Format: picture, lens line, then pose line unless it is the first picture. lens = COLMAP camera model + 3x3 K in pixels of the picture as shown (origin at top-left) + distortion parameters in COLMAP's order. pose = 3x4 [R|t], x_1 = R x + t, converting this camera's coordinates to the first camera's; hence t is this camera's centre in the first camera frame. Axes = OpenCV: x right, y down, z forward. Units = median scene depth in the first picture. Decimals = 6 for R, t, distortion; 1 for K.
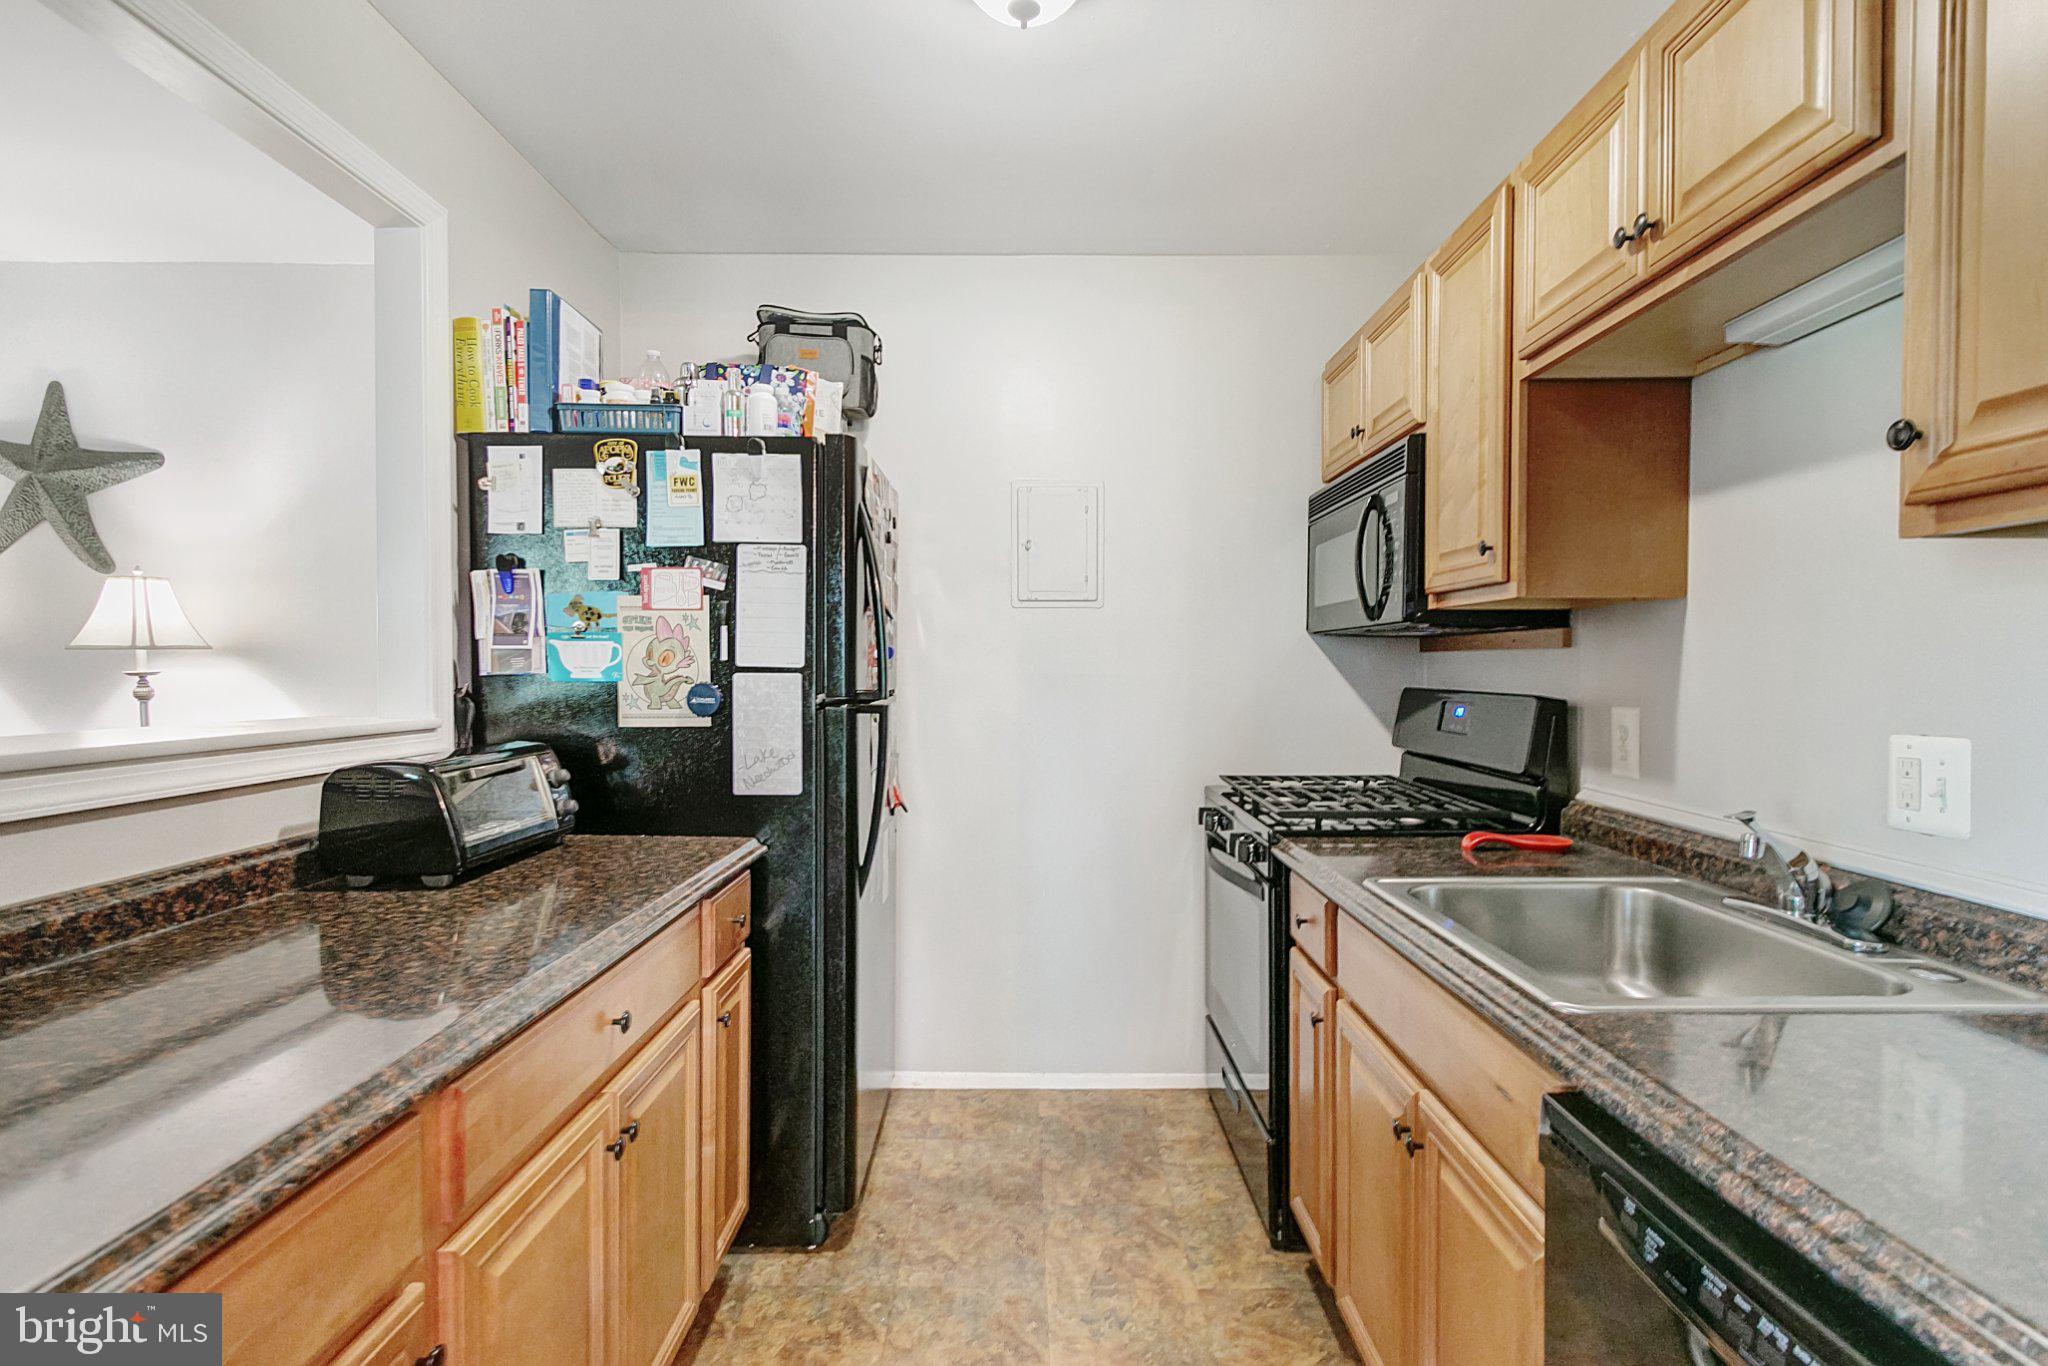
lens RADIAL K [[960.7, 0, 1024.0], [0, 960.7, 683.0], [0, 0, 1]] dist [0.003937, -0.000472]
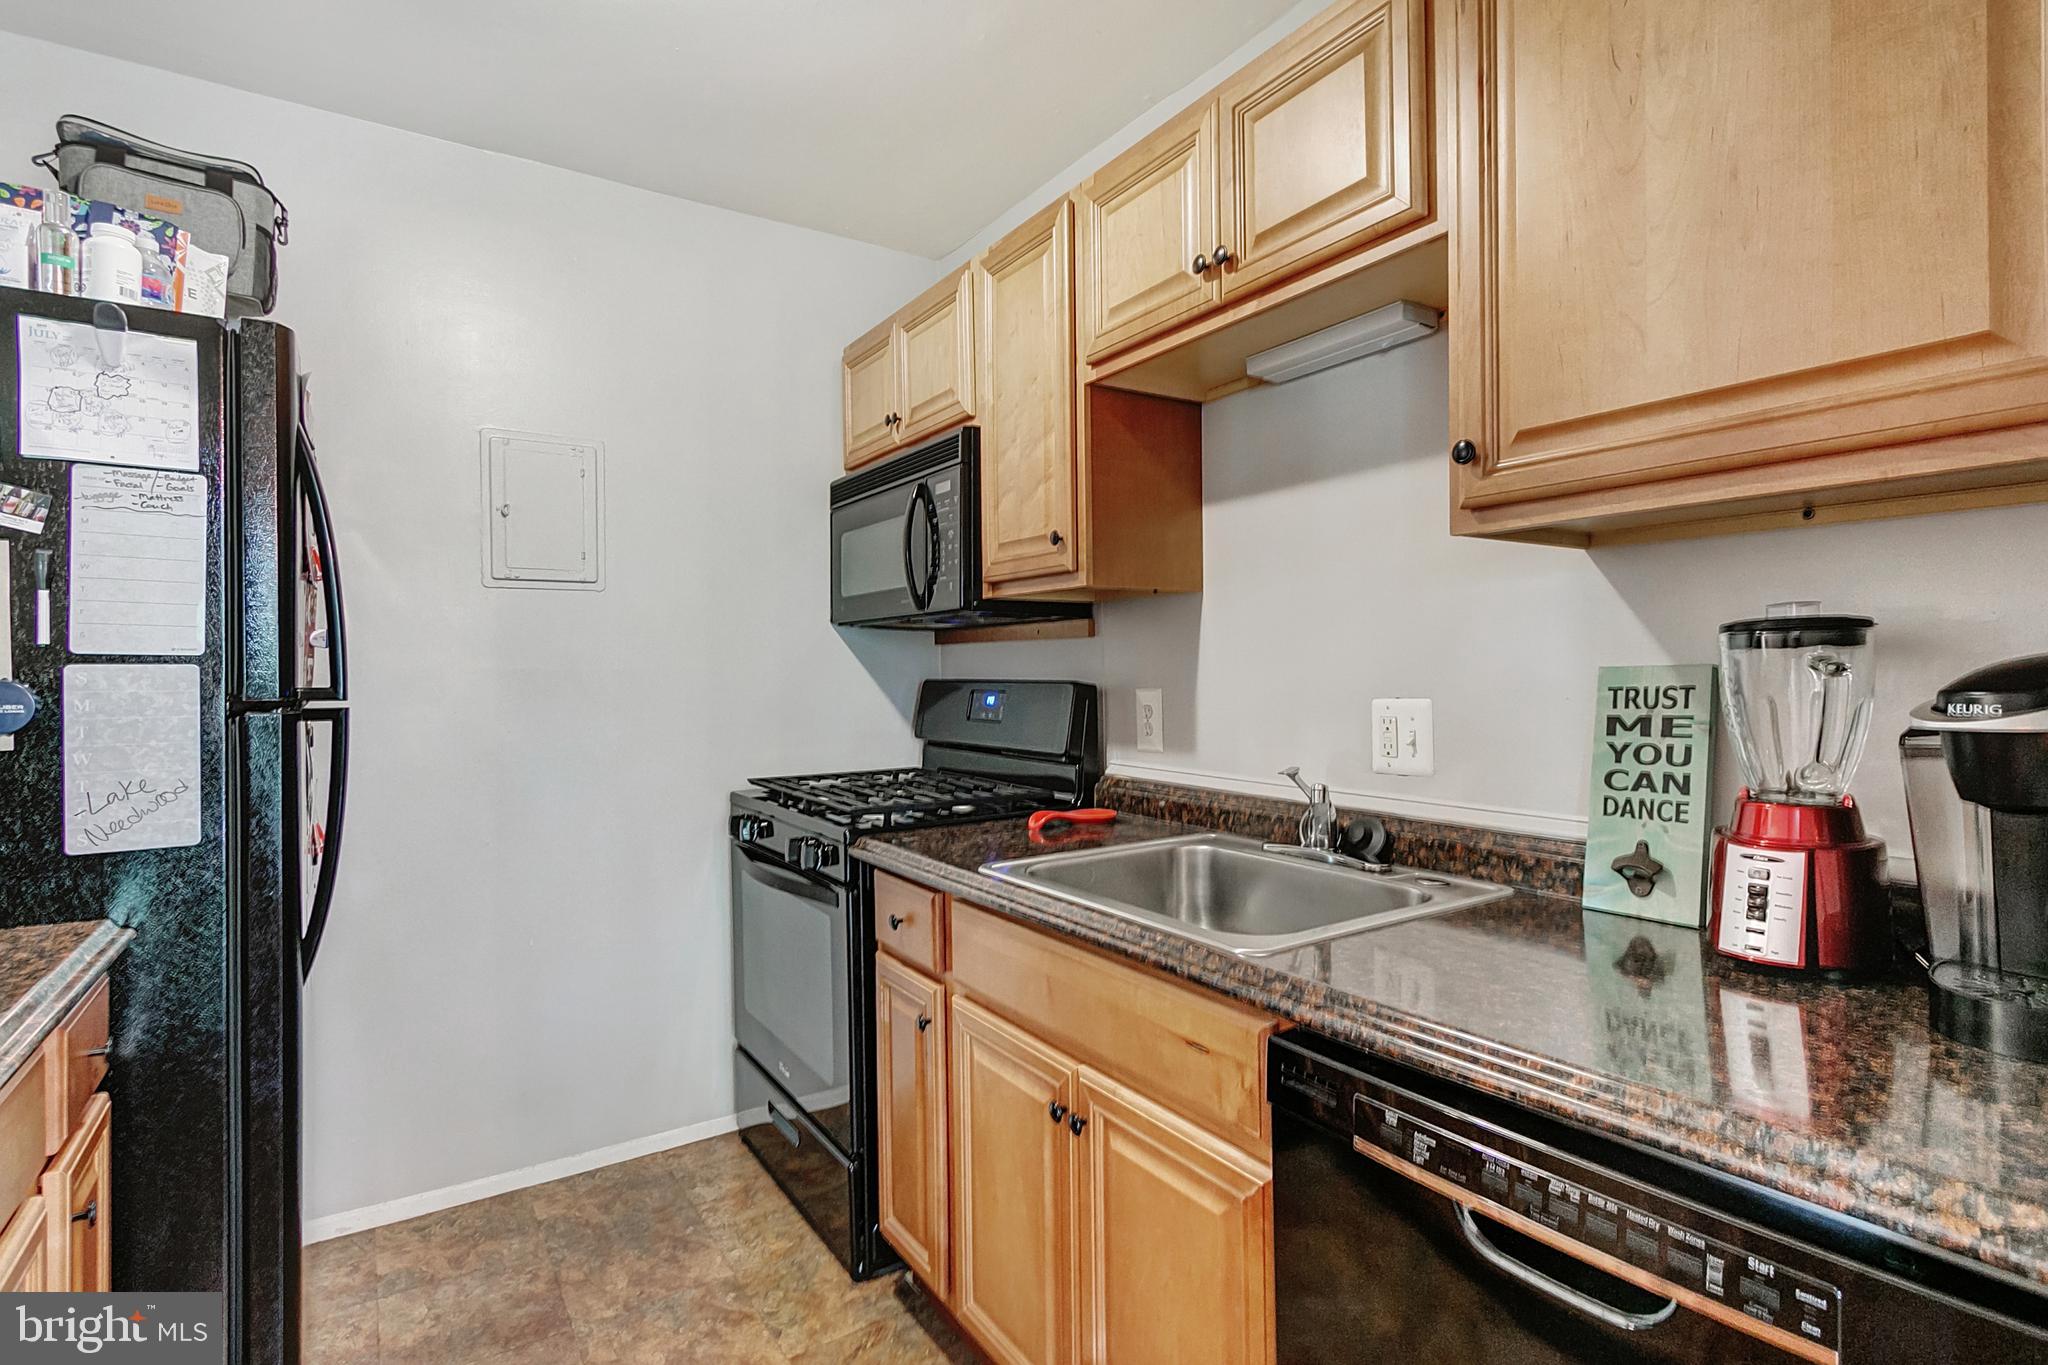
lens RADIAL K [[991.6, 0, 1016.2], [0, 991.6, 668.2], [0, 0, 1]] dist [-0.000745, -0.000649]
pose [[0.836917, -0.008897, 0.547258, -0.133174], [0.020413, 0.999680, -0.014966, 0.014588], [-0.546949, 0.023697, 0.836830, 0.107010]]
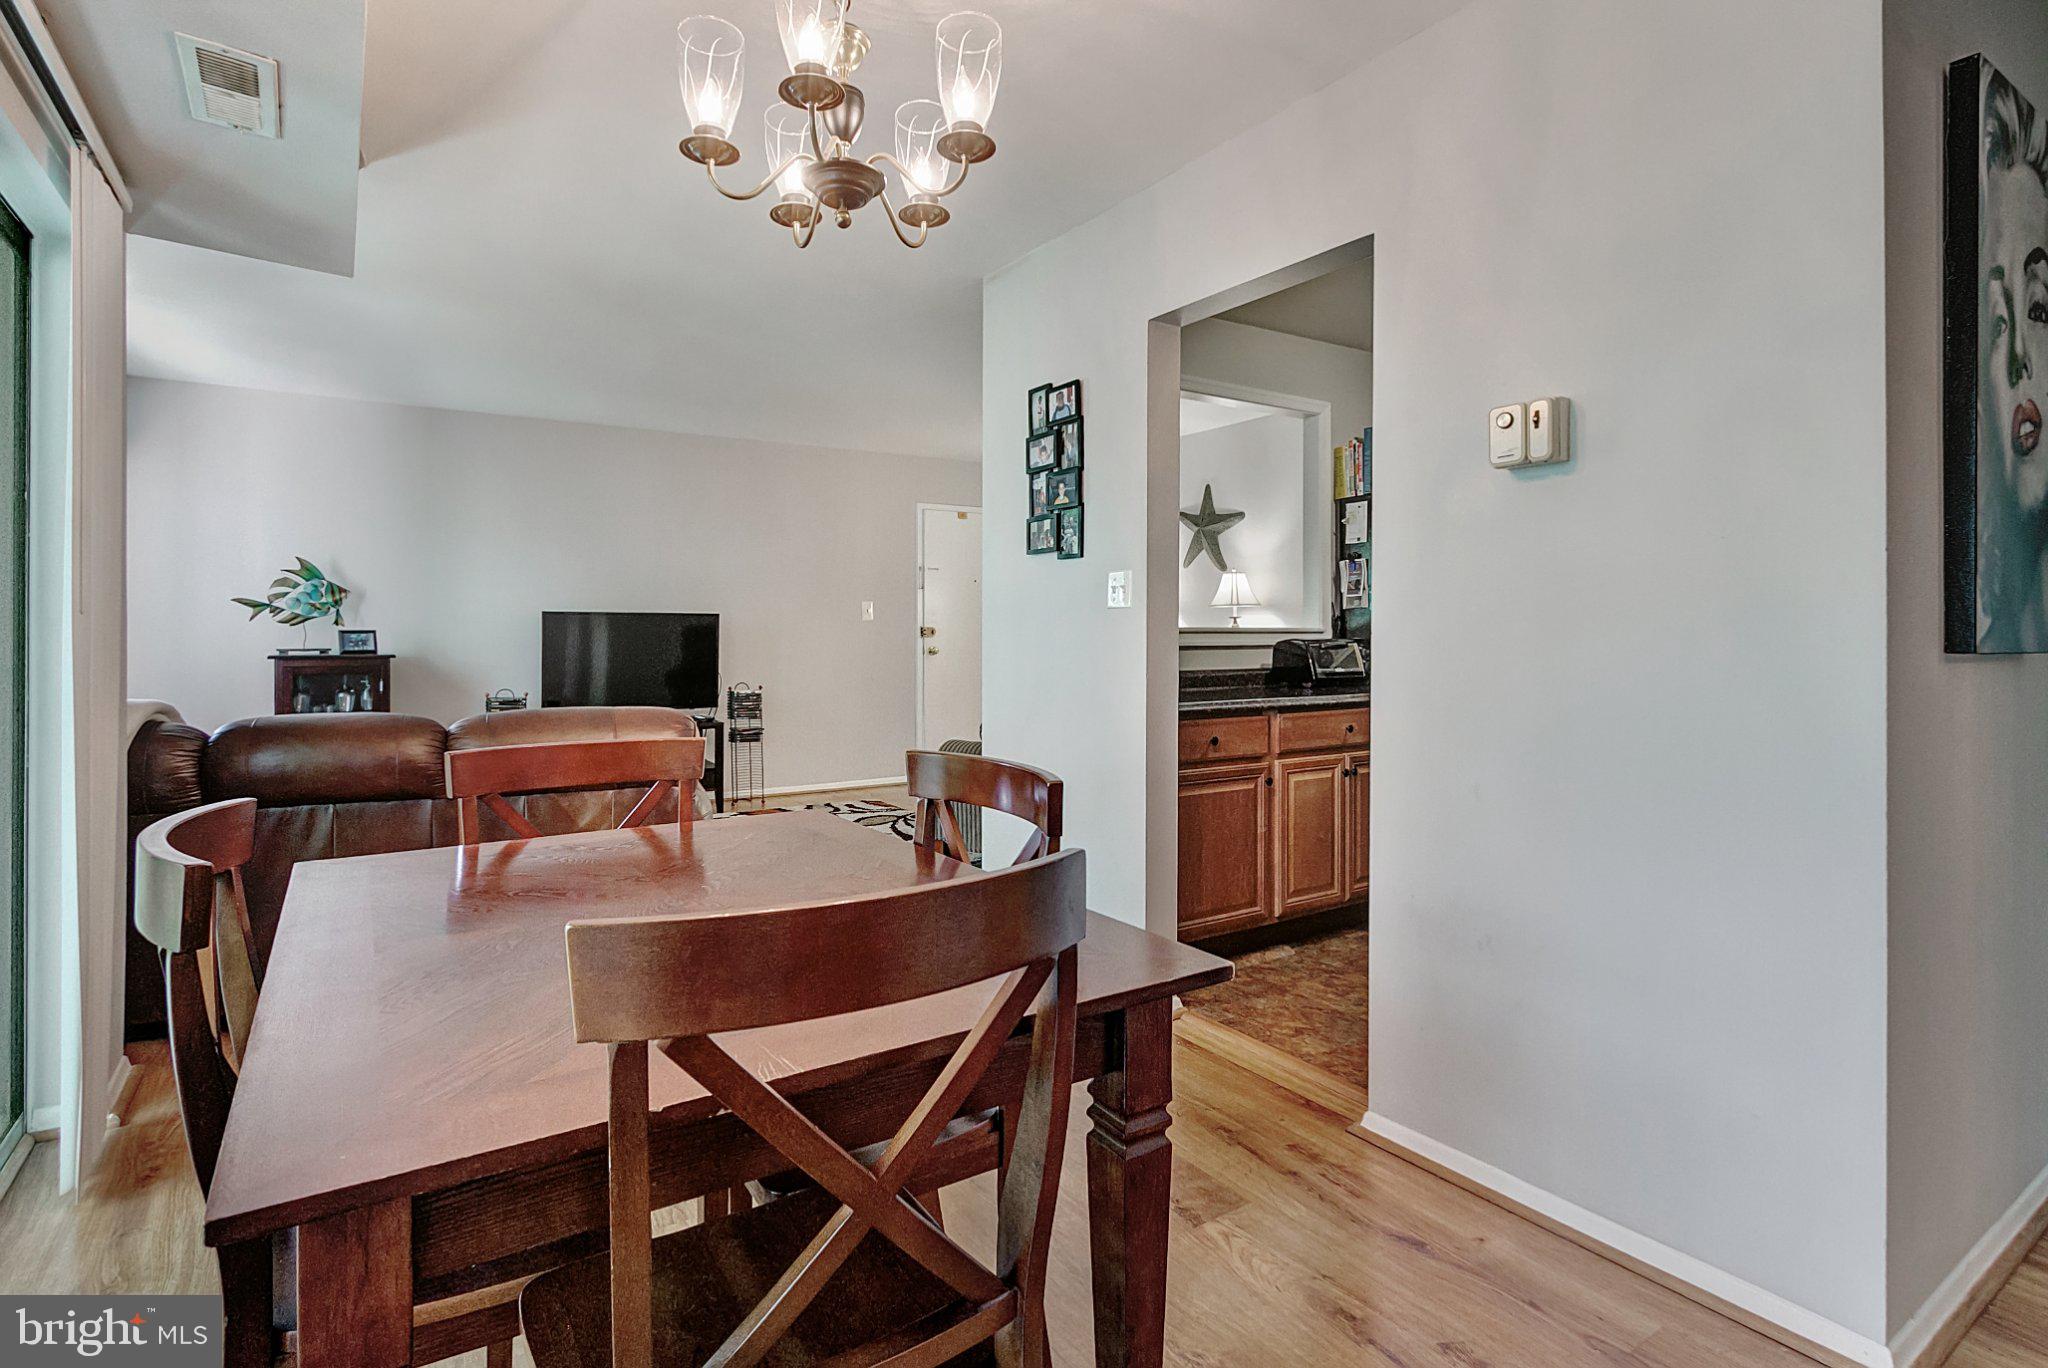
lens RADIAL K [[1003.1, 0, 1018.2], [0, 1003.1, 633.9], [0, 0, 1]] dist [0.002469, -0.000227]
pose [[0.555431, -0.008288, -0.831521, 0.908453], [-0.008363, 0.999844, -0.015552, 0.089075], [0.831520, 0.015592, 0.555275, -0.865276]]
